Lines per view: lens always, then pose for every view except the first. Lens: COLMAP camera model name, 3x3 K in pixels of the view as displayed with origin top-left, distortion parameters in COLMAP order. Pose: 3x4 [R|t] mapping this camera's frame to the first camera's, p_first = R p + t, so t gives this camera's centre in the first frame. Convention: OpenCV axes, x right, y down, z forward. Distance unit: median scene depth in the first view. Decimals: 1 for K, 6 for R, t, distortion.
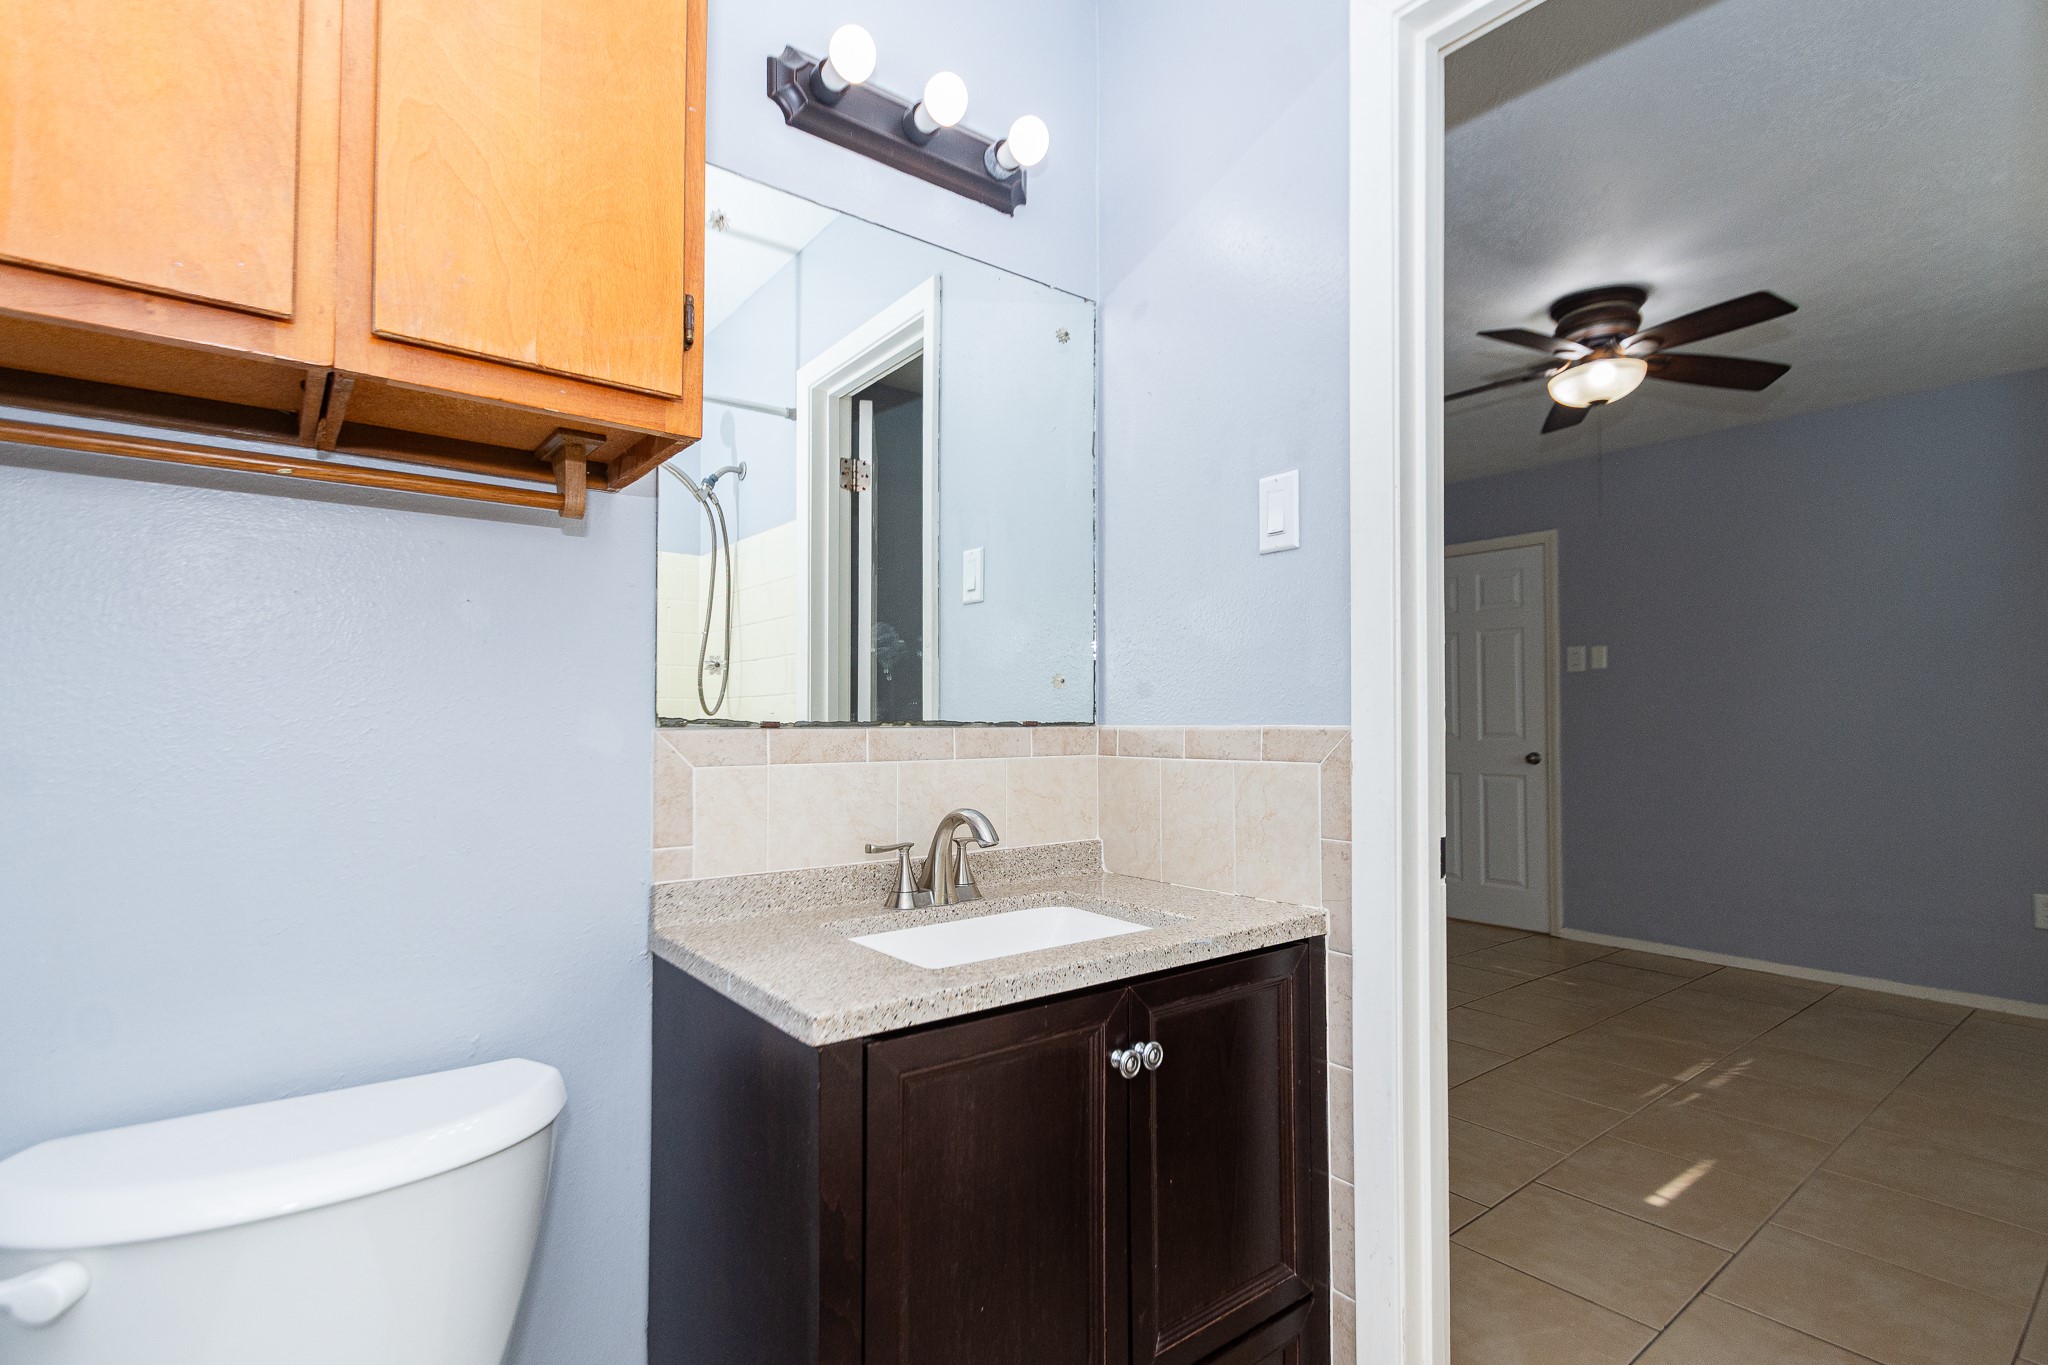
lens RADIAL K [[958.1, 0, 1014.7], [0, 958.1, 706.5], [0, 0, 1]] dist [0.002857, -0.000423]
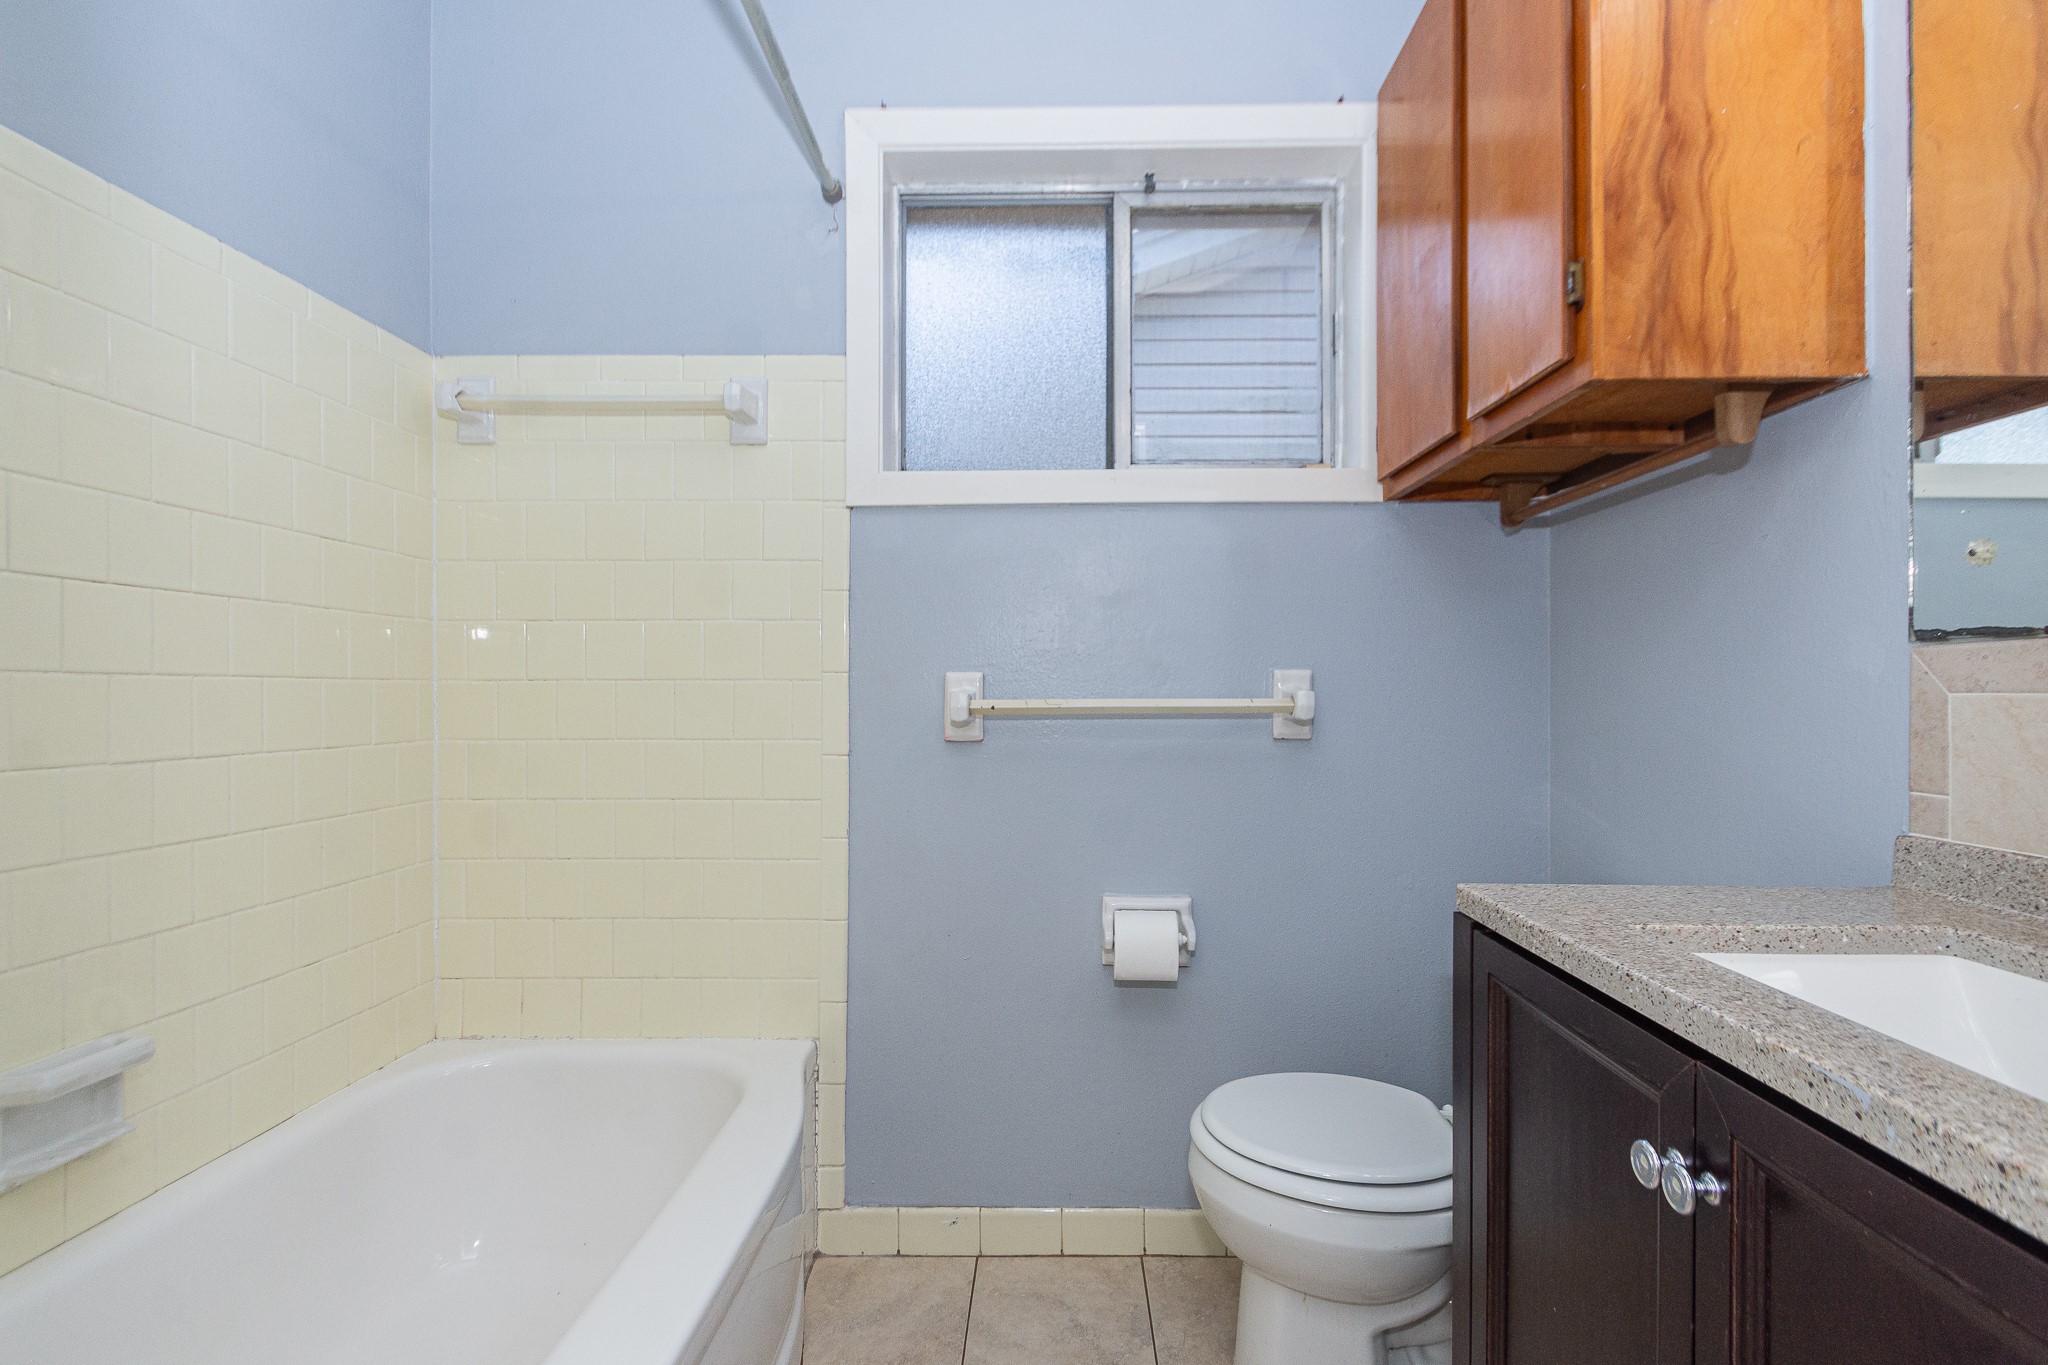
lens RADIAL K [[958.1, 0, 1014.7], [0, 958.1, 706.5], [0, 0, 1]] dist [0.002857, -0.000423]
pose [[-0.615065, 0.023178, -0.788135, 0.180958], [0.026779, 0.999605, 0.008499, 0.012124], [0.788021, -0.015878, -0.615443, 0.223757]]
